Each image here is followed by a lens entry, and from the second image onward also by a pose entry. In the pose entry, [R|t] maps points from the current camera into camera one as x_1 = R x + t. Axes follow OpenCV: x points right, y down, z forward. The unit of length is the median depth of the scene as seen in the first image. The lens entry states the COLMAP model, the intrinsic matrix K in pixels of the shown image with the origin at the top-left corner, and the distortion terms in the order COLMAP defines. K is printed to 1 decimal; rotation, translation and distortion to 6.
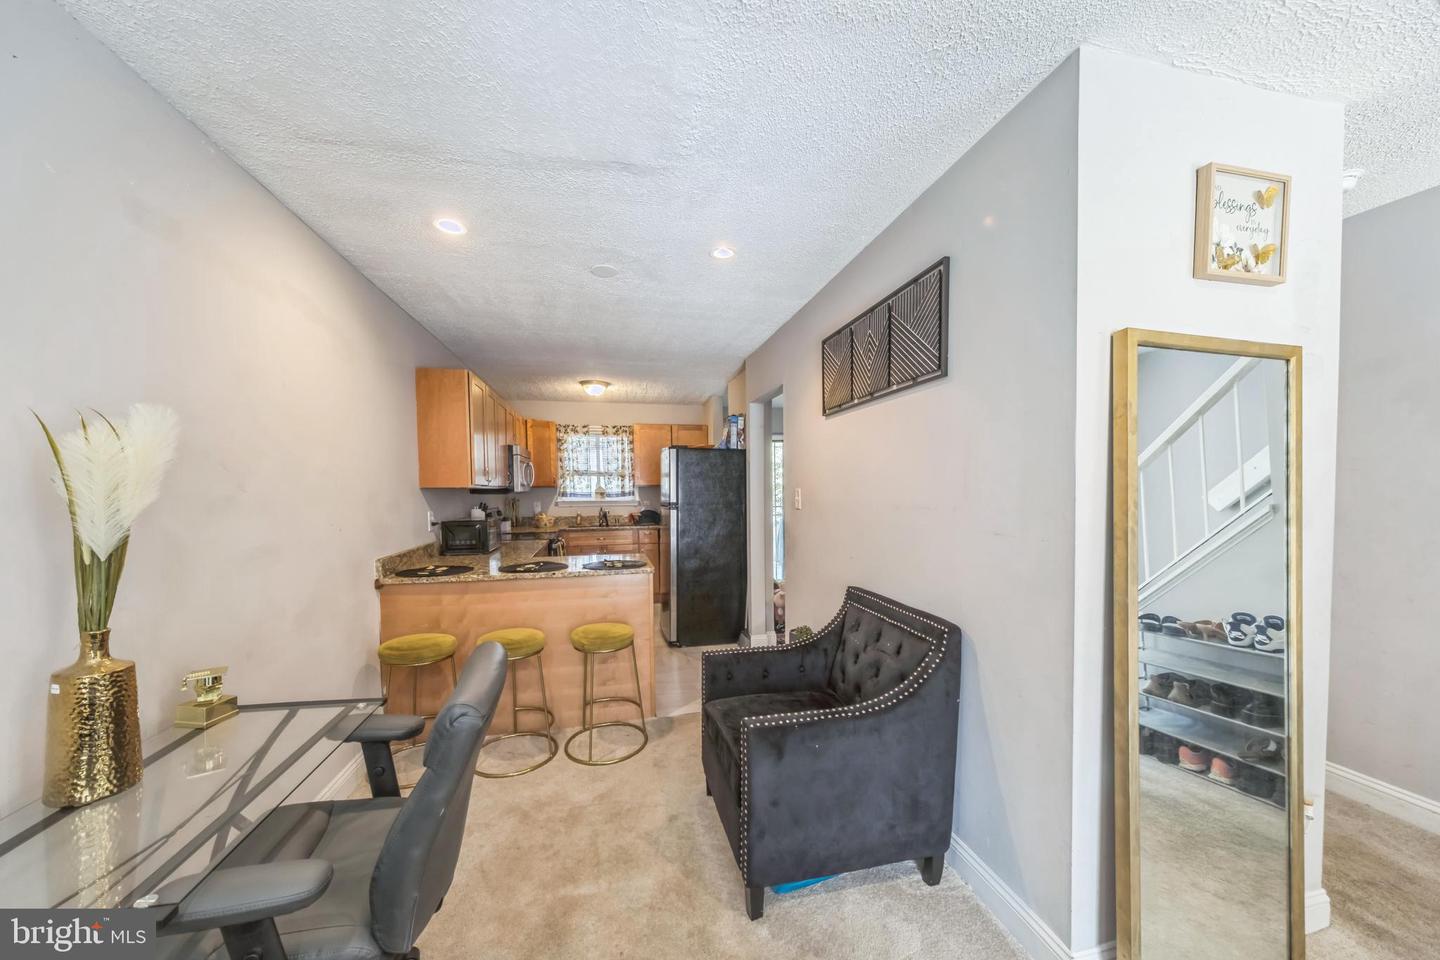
lens RADIAL K [[490.5, 0, 717.0], [0, 490.5, 494.9], [0, 0, 1]] dist [-0.000115, 0.000003]
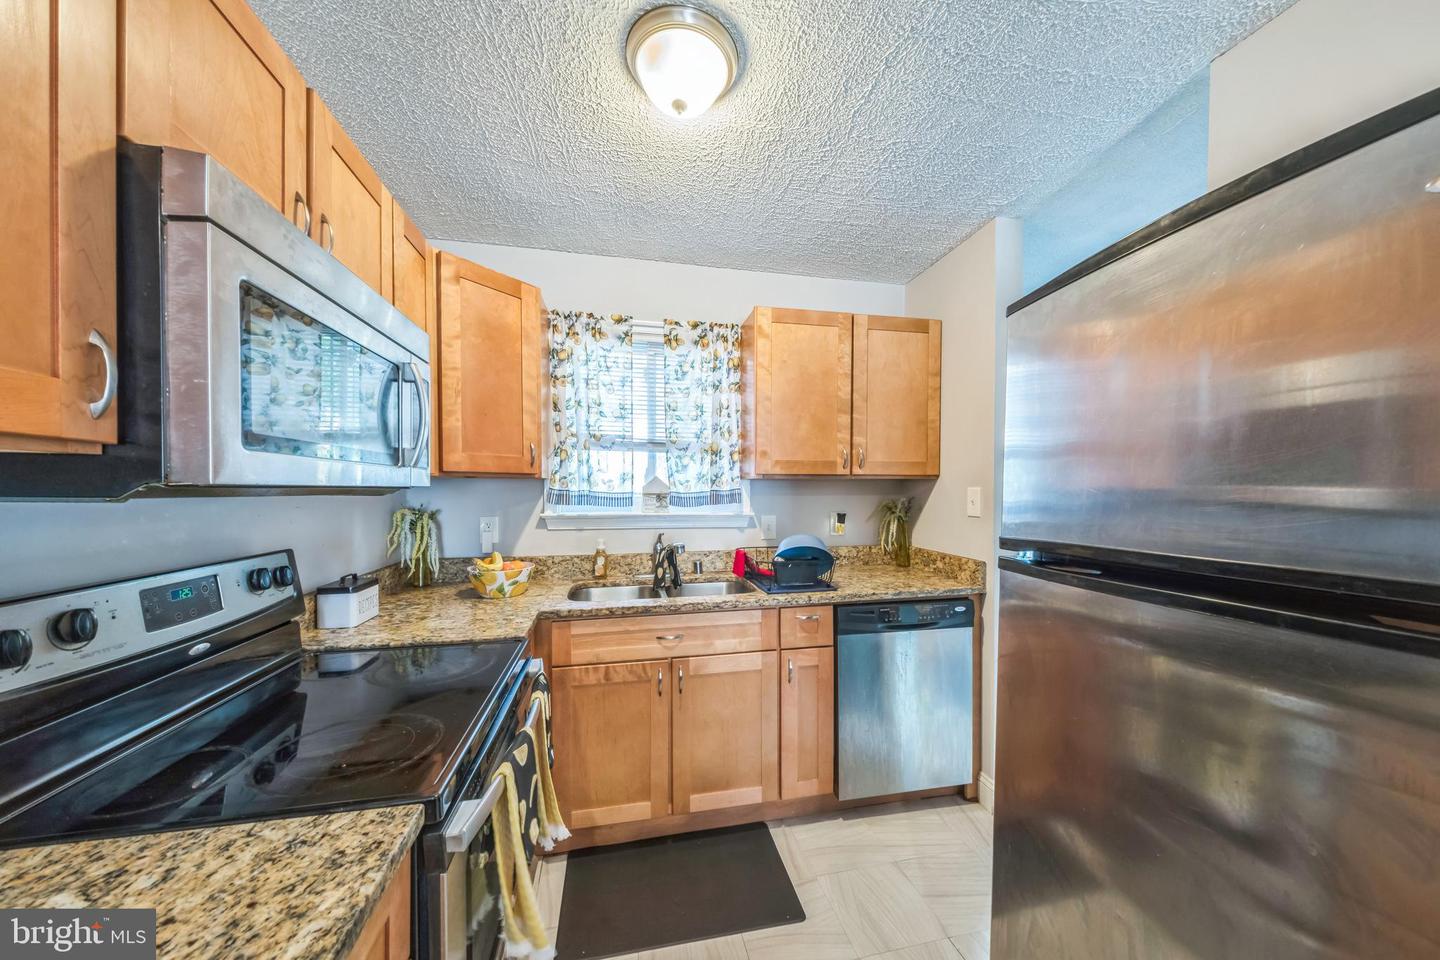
lens RADIAL K [[490.5, 0, 723.5], [0, 490.5, 480.0], [0, 0, 1]] dist [-0.000115, 0.000003]
pose [[0.999790, 0.012257, -0.016439, -0.179641], [-0.012818, 0.999324, -0.034458, -0.003018], [0.016006, 0.034661, 0.999271, 0.616249]]
